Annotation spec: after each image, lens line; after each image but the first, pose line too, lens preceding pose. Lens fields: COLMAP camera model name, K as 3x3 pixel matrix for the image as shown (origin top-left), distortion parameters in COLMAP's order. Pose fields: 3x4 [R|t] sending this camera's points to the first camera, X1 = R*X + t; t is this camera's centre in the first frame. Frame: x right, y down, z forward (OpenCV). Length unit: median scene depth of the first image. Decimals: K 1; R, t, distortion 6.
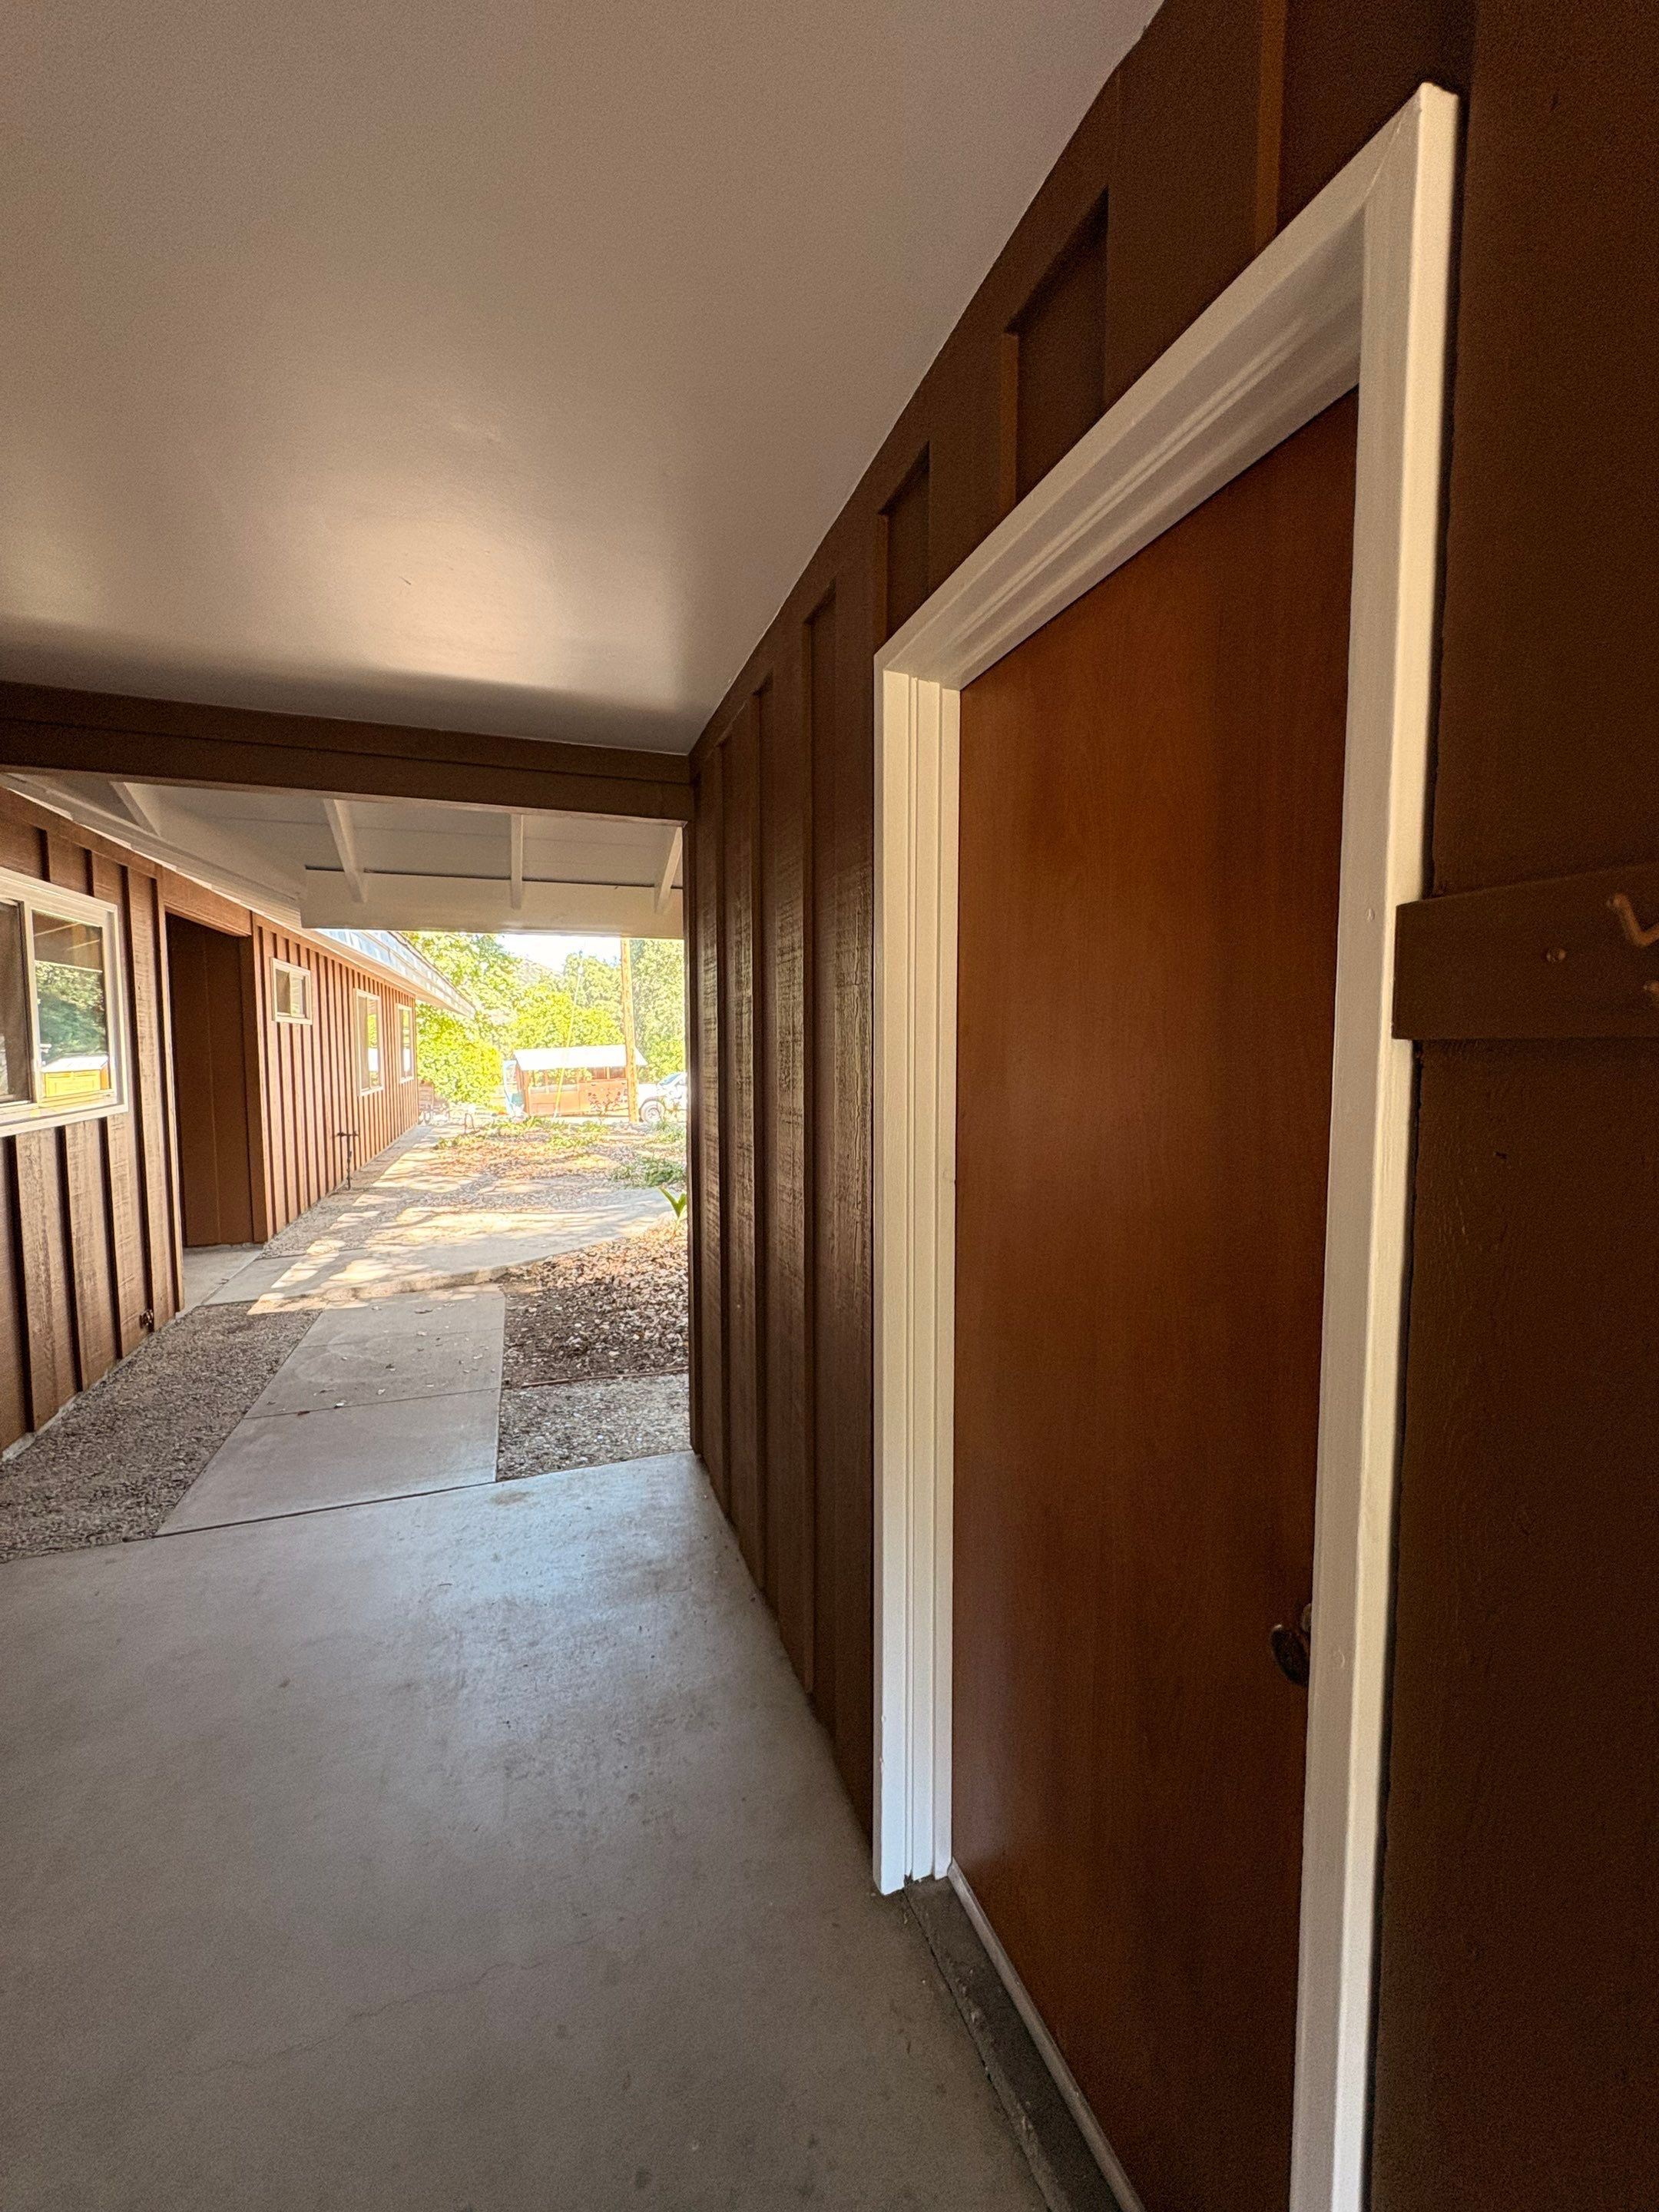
lens RADIAL K [[878.7, 0, 828.1], [0, 878.7, 1107.8], [0, 0, 1]] dist [-0.000308, 0.000820]
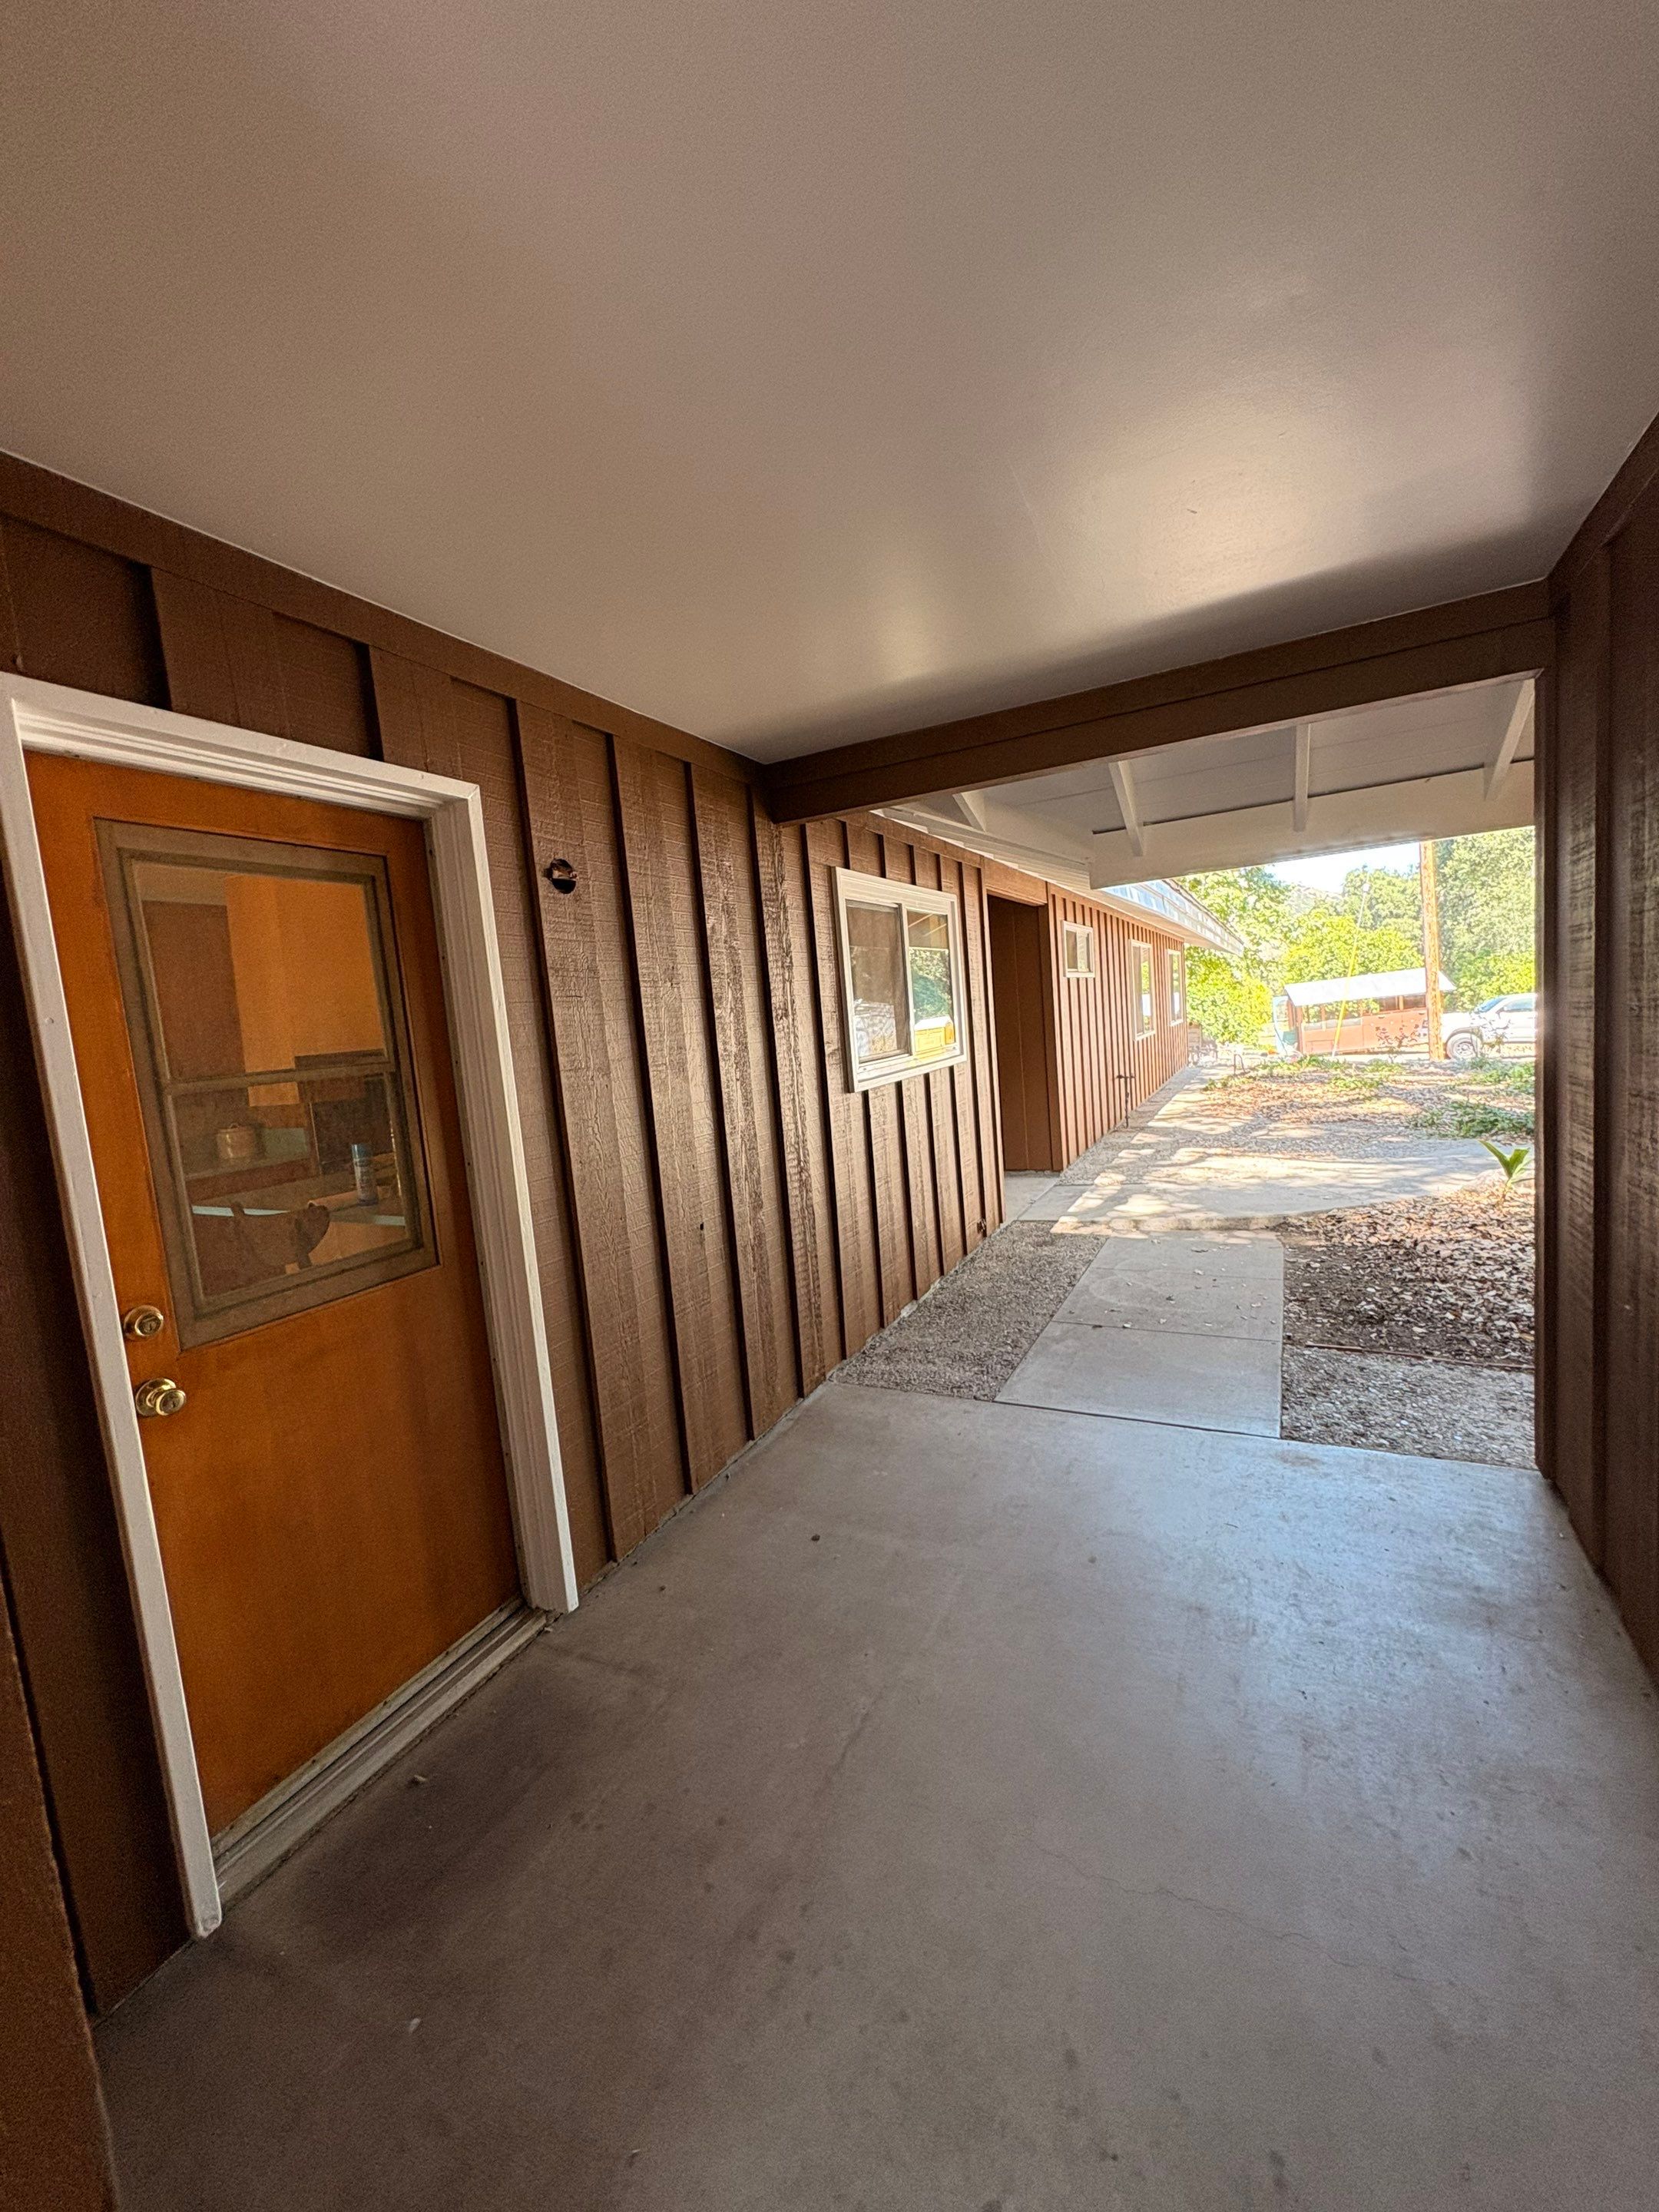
lens RADIAL K [[878.7, 0, 834.1], [0, 878.7, 1107.1], [0, 0, 1]] dist [-0.000308, 0.000820]
pose [[0.685086, 0.019954, -0.728189, -0.013329], [0.028639, 0.998114, 0.054295, -0.002435], [0.727899, -0.058051, 0.683222, 0.004095]]
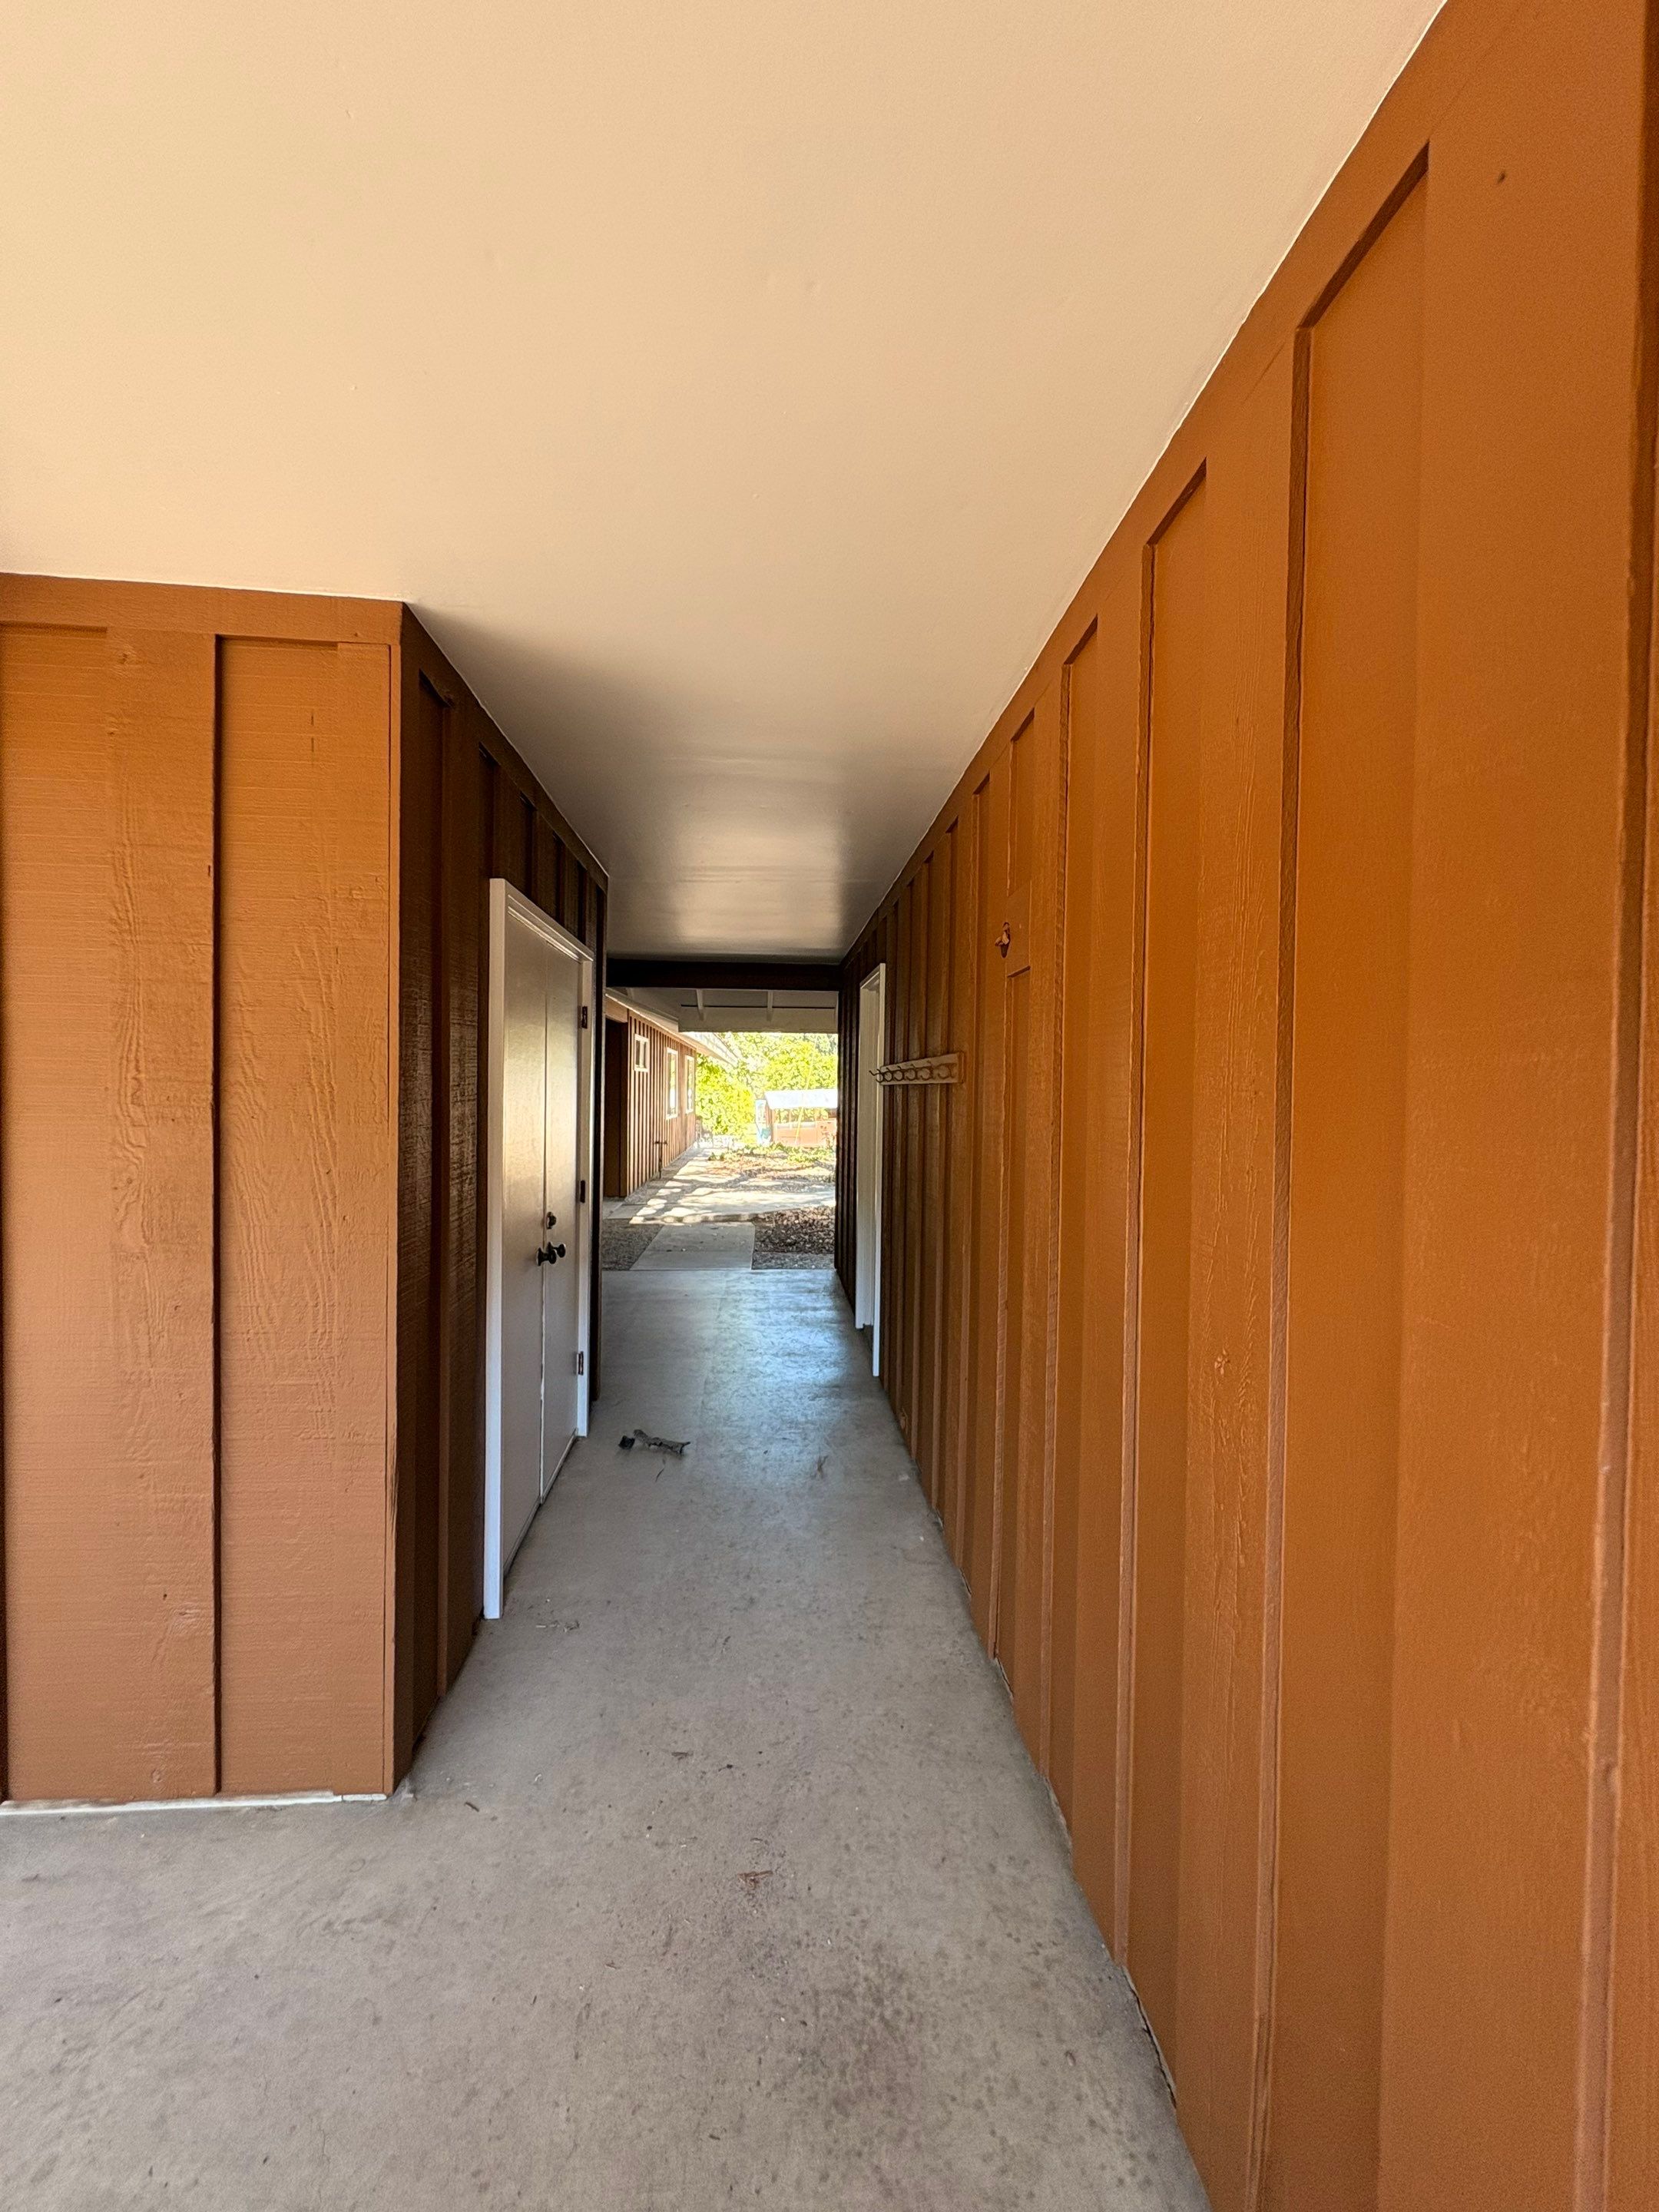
lens RADIAL K [[878.7, 0, 835.9], [0, 878.7, 1111.0], [0, 0, 1]] dist [-0.000308, 0.000820]
pose [[0.965831, 0.021879, -0.258249, 0.304476], [-0.034315, 0.998453, -0.043743, 0.065894], [0.256893, 0.051110, 0.965088, -0.857020]]
